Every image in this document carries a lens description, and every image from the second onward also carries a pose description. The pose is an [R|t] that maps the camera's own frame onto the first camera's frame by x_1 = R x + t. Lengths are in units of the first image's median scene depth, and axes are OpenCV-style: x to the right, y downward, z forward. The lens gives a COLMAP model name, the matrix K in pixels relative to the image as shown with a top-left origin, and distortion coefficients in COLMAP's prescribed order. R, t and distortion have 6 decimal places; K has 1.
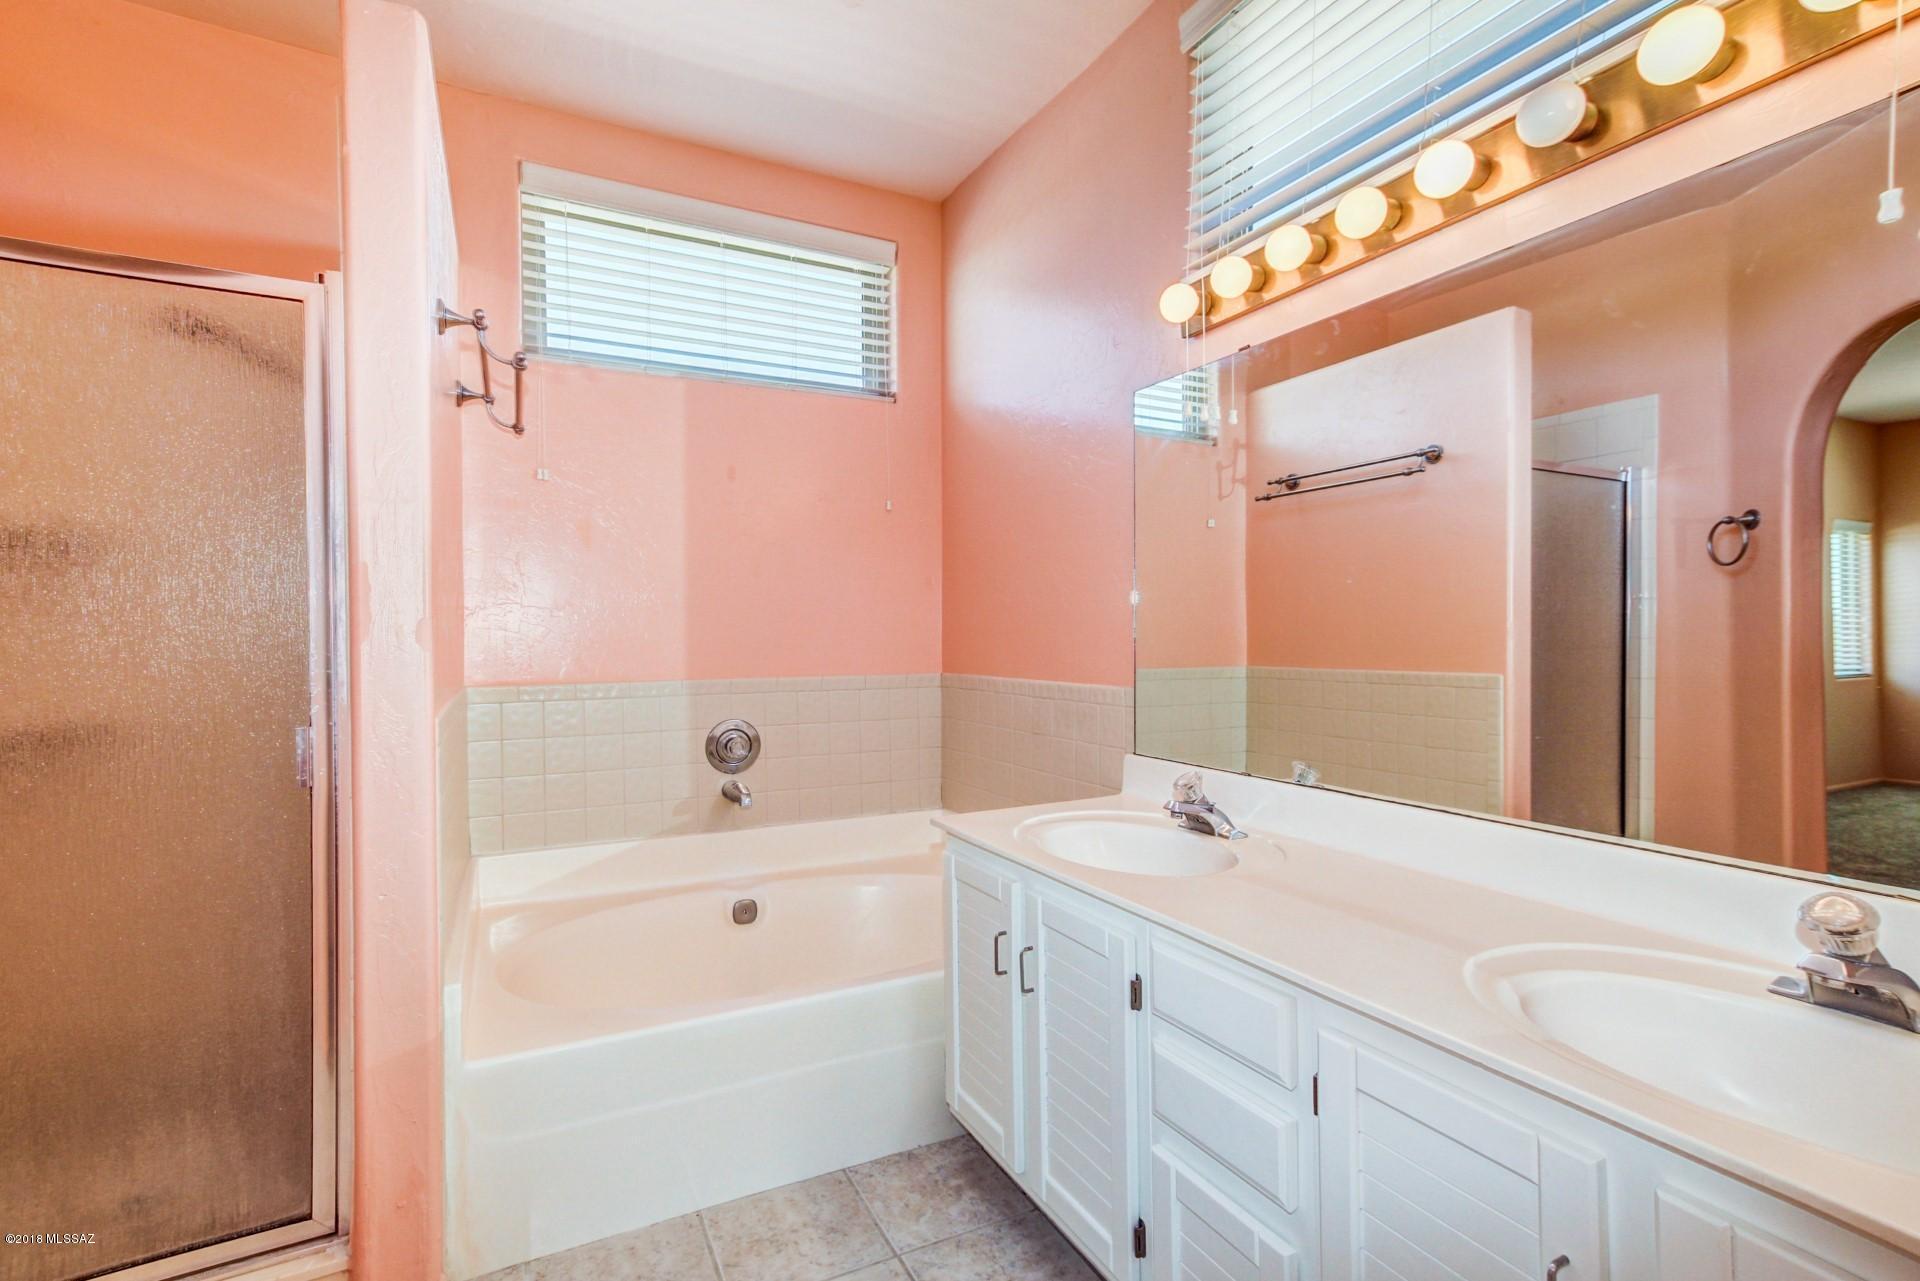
lens RADIAL K [[895.5, 0, 960.0], [0, 895.5, 640.5], [0, 0, 1]] dist [0.017203, 0.000214]
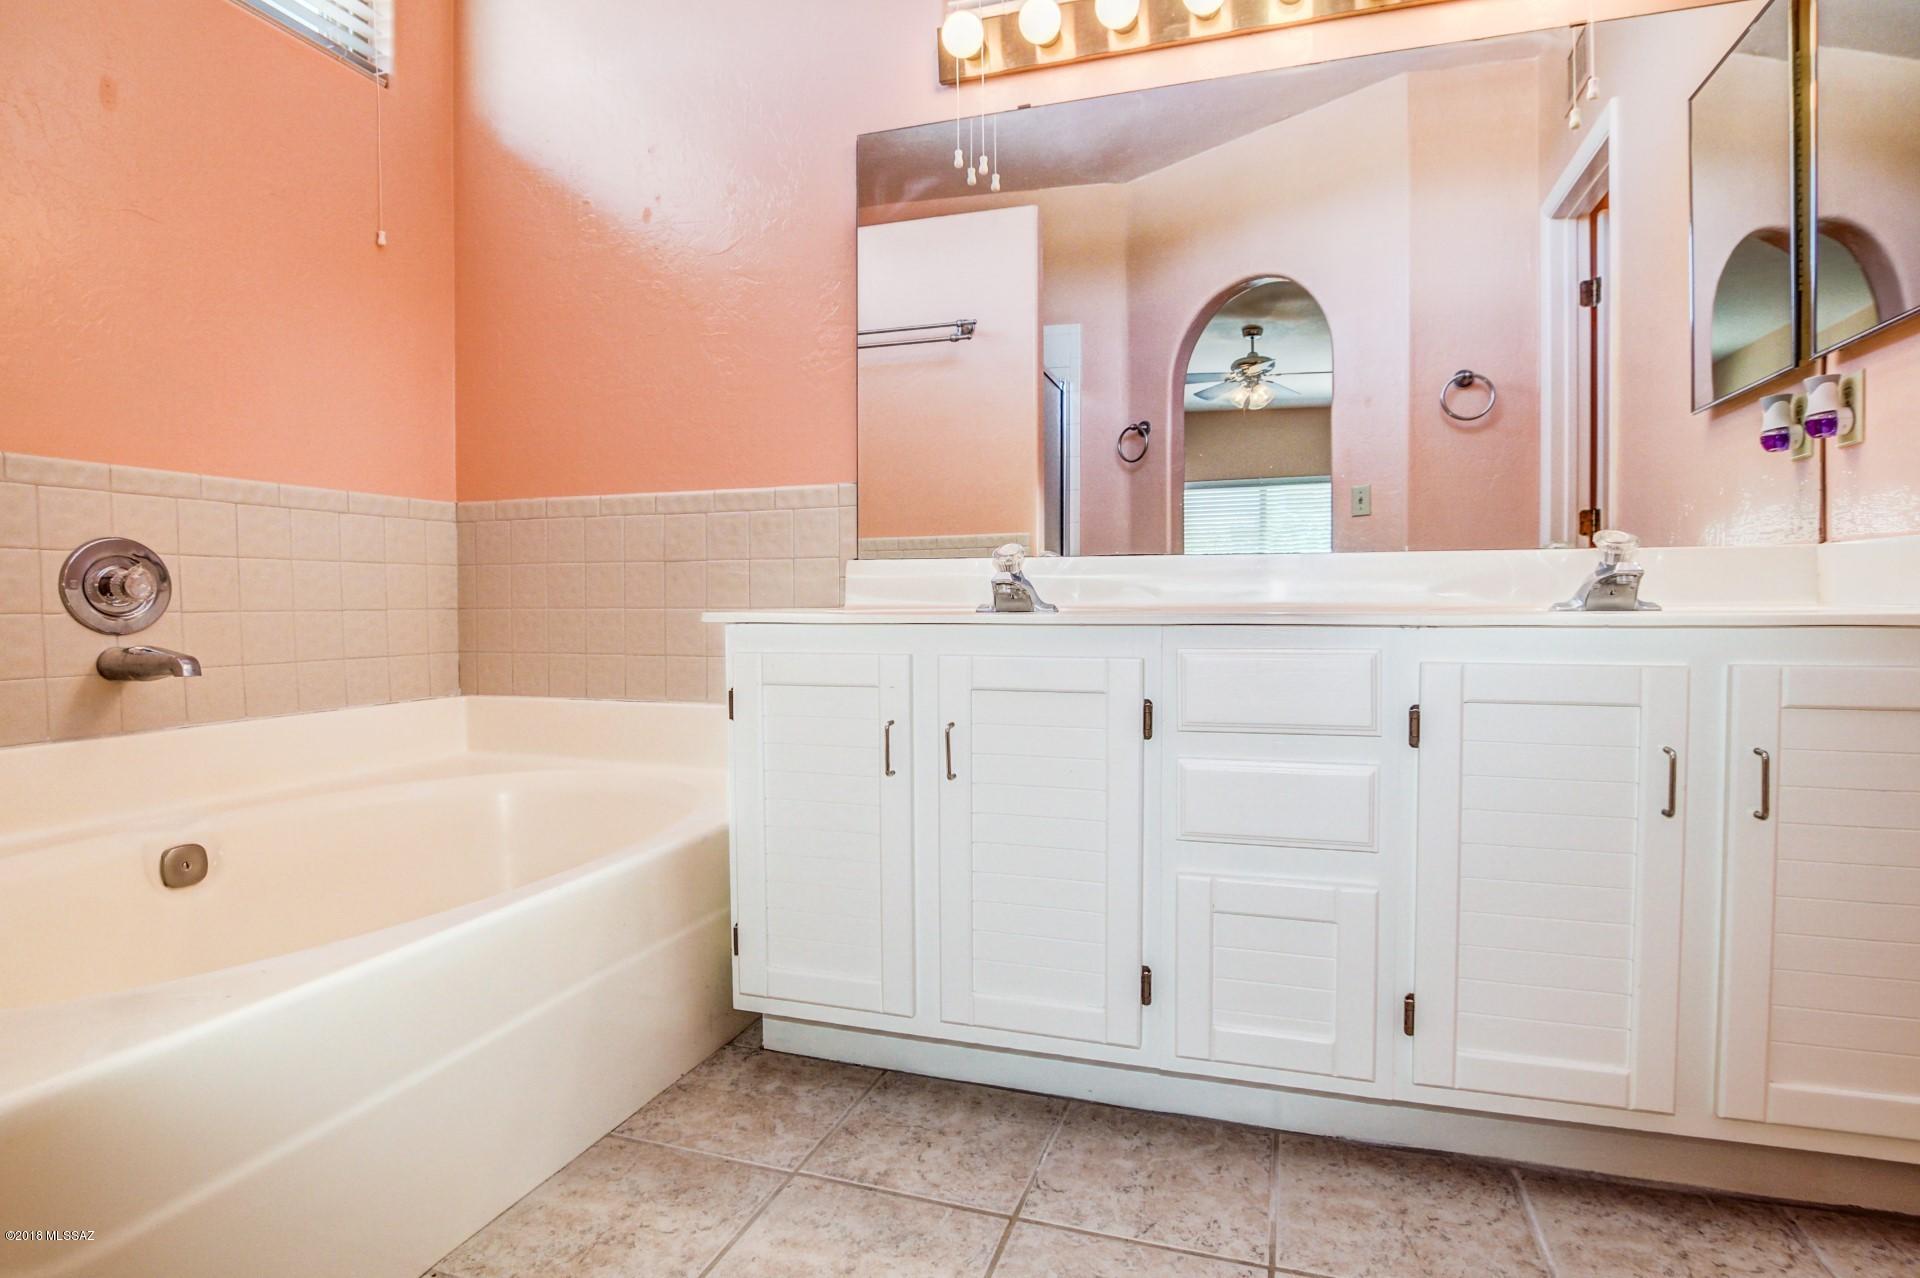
lens RADIAL K [[955.8, 0, 960.0], [0, 955.8, 639.0], [0, 0, 1]] dist [-0.032912, -0.000030]
pose [[0.702876, -0.017948, 0.711086, -0.298485], [0.004149, 0.999768, 0.021134, 0.142194], [-0.711300, -0.011905, 0.702787, 0.226113]]
